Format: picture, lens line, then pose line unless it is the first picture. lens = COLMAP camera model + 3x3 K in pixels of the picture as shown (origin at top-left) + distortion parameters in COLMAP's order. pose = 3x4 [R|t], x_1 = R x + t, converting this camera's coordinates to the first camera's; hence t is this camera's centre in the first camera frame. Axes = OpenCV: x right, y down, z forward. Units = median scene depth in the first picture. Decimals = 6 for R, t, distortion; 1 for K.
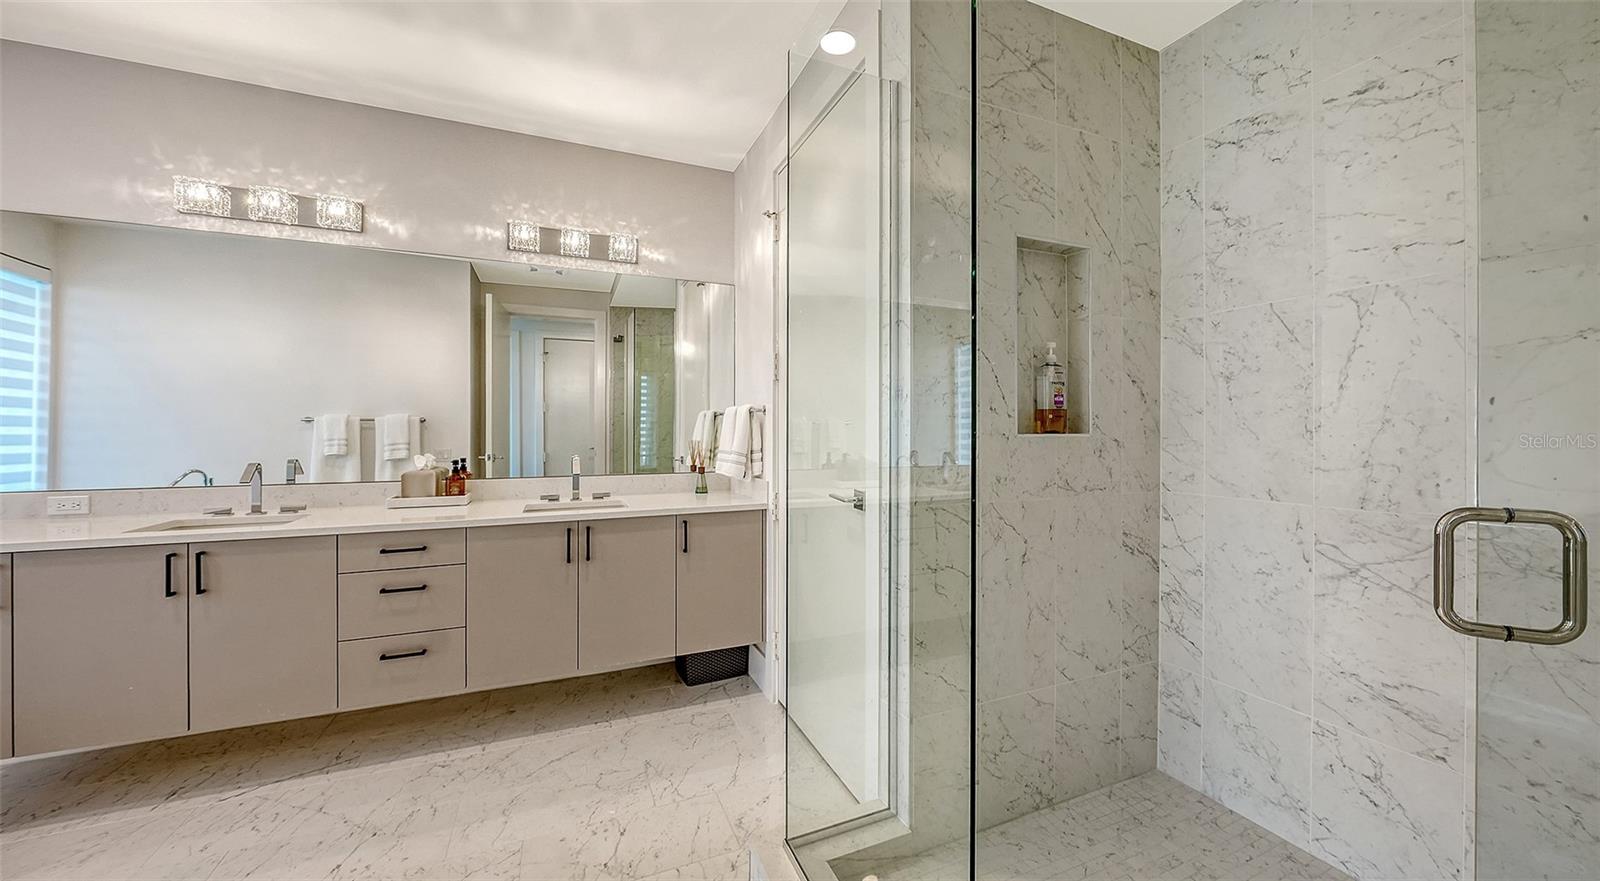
lens RADIAL K [[568.2, 0, 803.4], [0, 568.2, 428.4], [0, 0, 1]] dist [-0.007361, -0.000192]
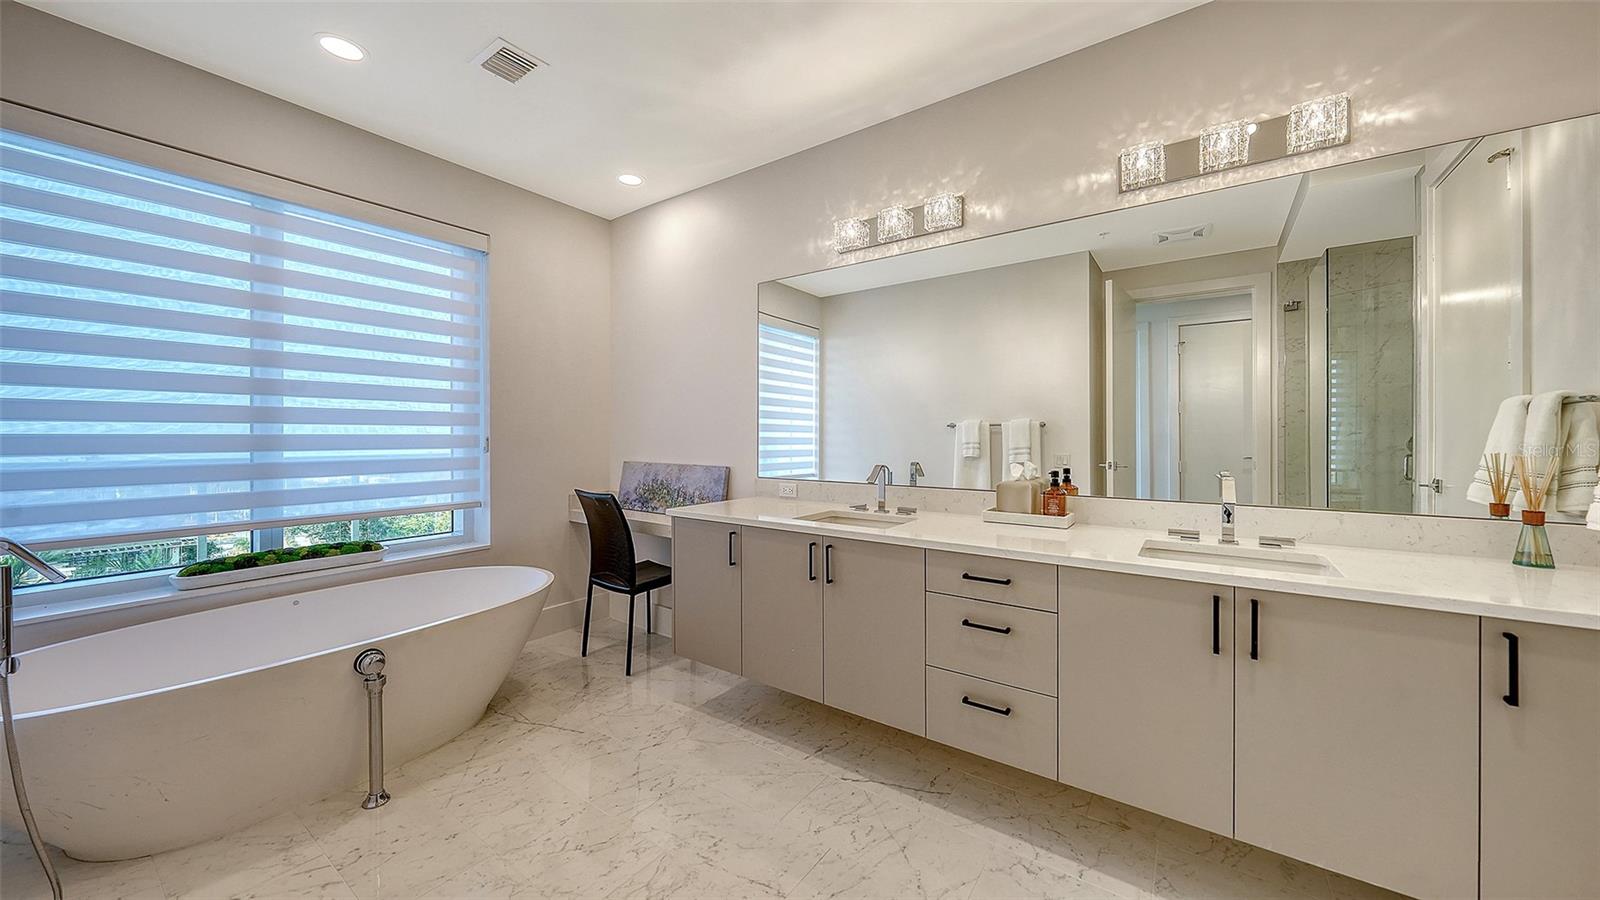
lens RADIAL K [[547.3, 0, 808.8], [0, 547.3, 431.4], [0, 0, 1]] dist [-0.004848, -0.000665]
pose [[0.515036, -0.005990, -0.857148, -0.117205], [0.002578, 0.999982, -0.005439, 0.002217], [0.857165, 0.000592, 0.515042, 0.278728]]
